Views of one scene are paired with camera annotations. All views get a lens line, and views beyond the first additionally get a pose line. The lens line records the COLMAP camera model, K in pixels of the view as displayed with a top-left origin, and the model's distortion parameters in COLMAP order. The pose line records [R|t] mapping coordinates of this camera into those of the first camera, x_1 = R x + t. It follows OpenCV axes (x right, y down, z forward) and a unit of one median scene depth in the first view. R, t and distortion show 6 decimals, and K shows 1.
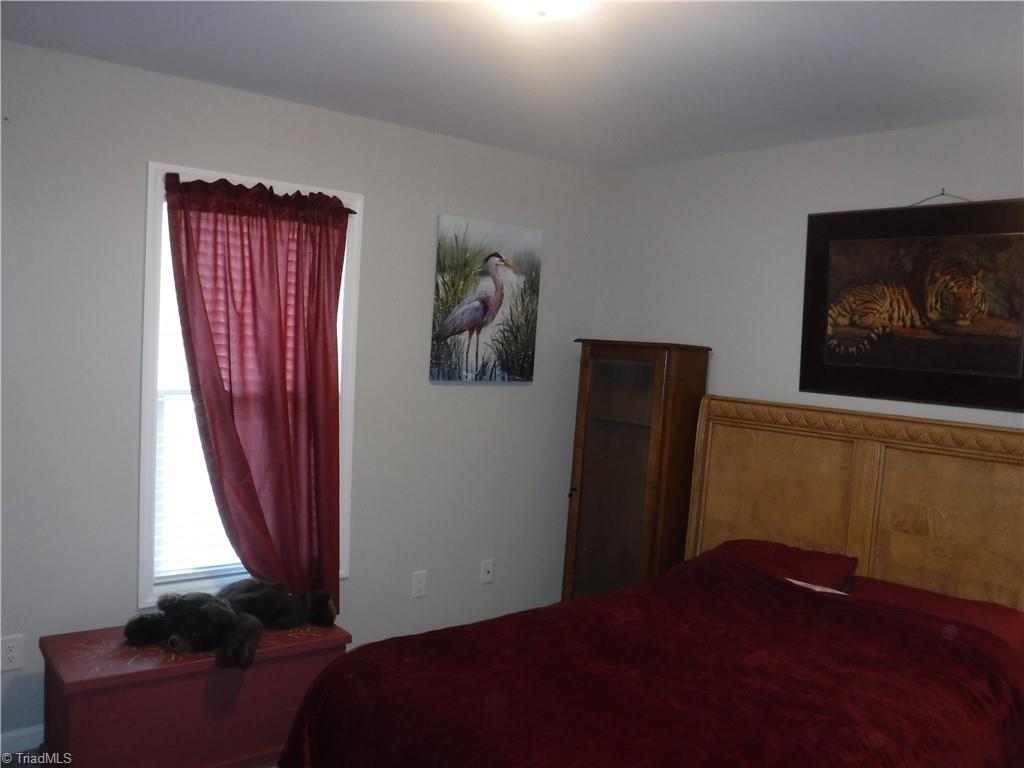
lens RADIAL K [[860.3, 0, 516.0], [0, 860.3, 383.5], [0, 0, 1]] dist [-0.083199, 0.055740]
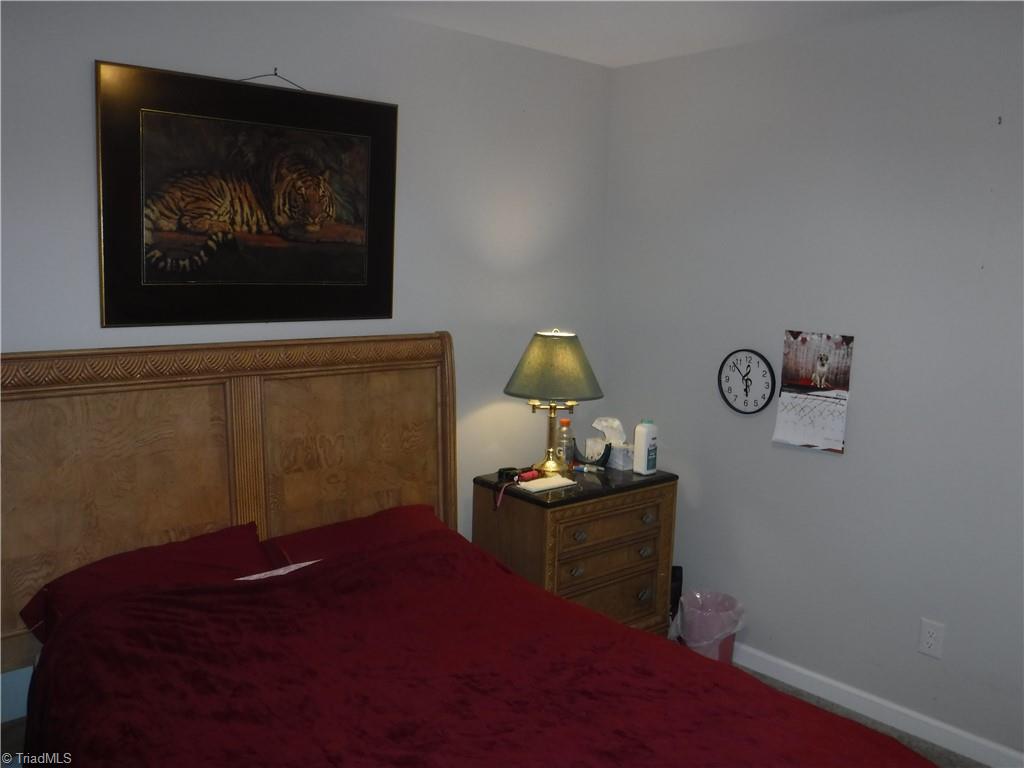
lens RADIAL K [[860.3, 0, 516.0], [0, 860.3, 383.5], [0, 0, 1]] dist [-0.083199, 0.055740]
pose [[-0.013768, -0.182878, 0.983039, -0.383059], [0.042220, 0.982149, 0.183304, -0.063929], [-0.999013, 0.044028, -0.005802, 0.756815]]
